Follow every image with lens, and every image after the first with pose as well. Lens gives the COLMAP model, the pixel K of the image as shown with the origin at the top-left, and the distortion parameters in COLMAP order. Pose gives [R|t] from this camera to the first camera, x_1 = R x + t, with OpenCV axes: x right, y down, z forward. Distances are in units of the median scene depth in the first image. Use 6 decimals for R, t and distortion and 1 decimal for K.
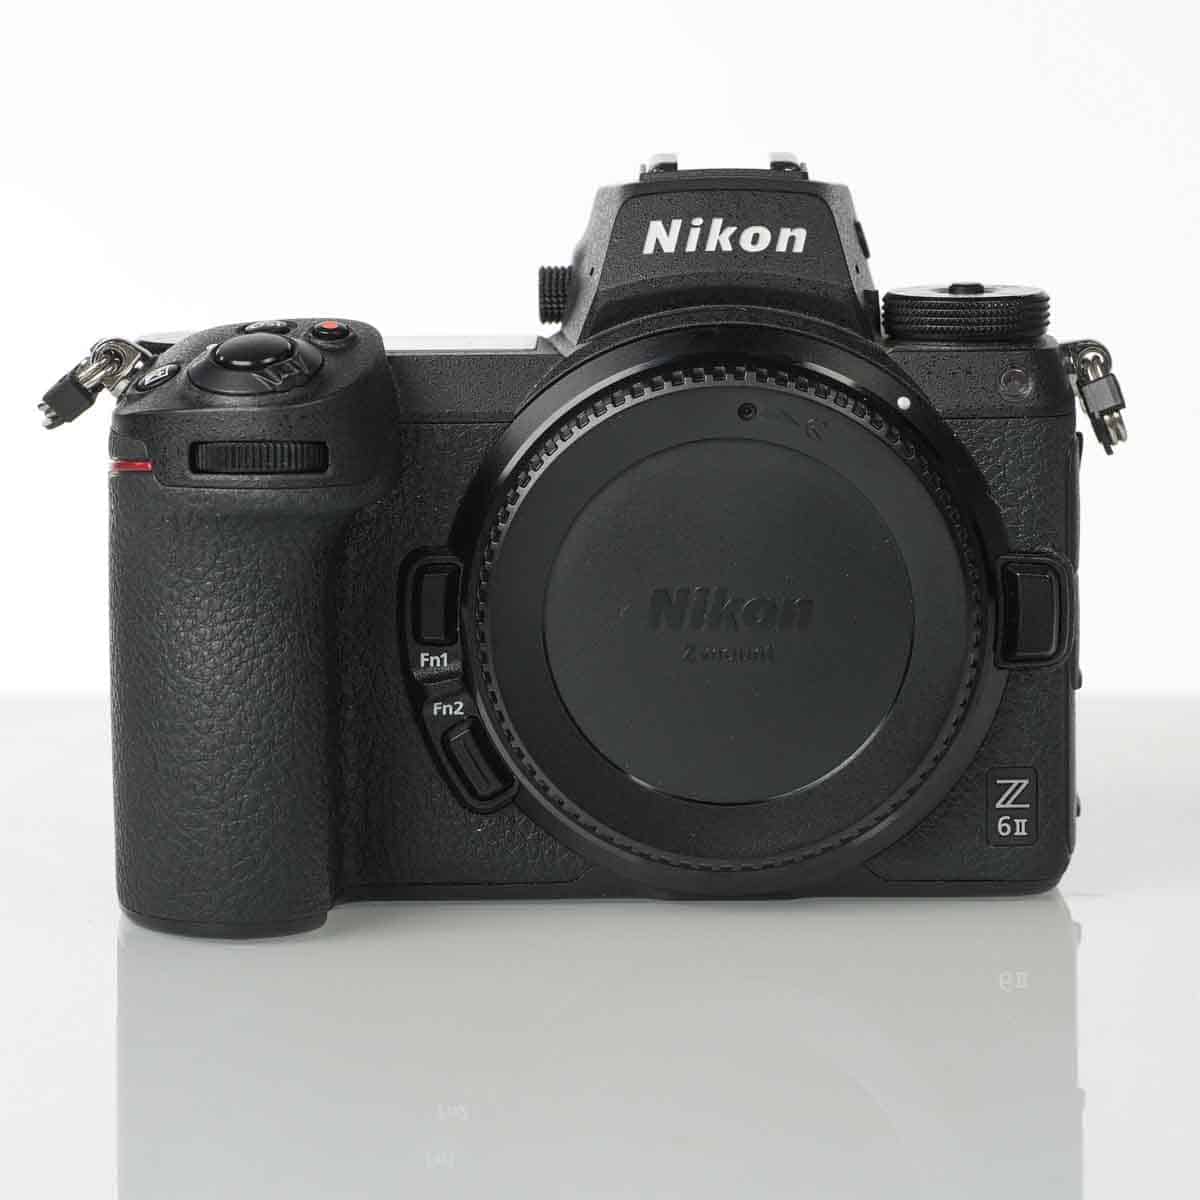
lens RADIAL K [[7138.1, 0, 601.2], [0, 7138.1, 602.7], [0, 0, 1]] dist [1.285136, 0.000000]
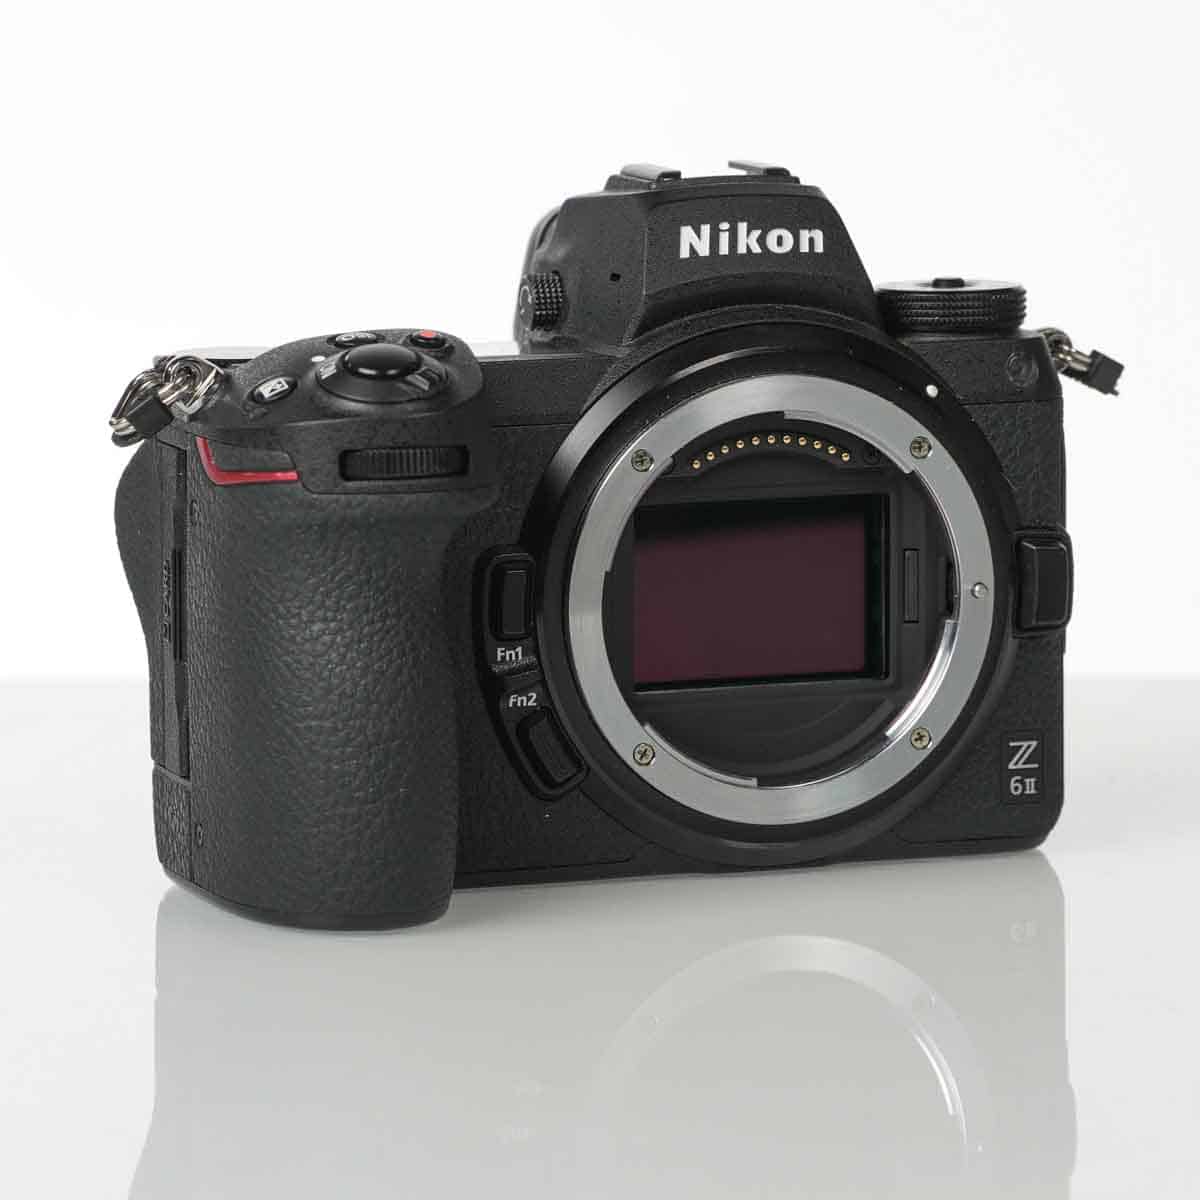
lens RADIAL K [[7138.1, 0, 600.0], [0, 7138.1, 601.6], [0, 0, 1]] dist [1.285136, 0.000000]
pose [[0.943505, -0.043251, 0.328524, -0.351949], [0.045915, 0.998945, -0.000354, 0.001365], [-0.328162, 0.015418, 0.944496, 0.014113]]
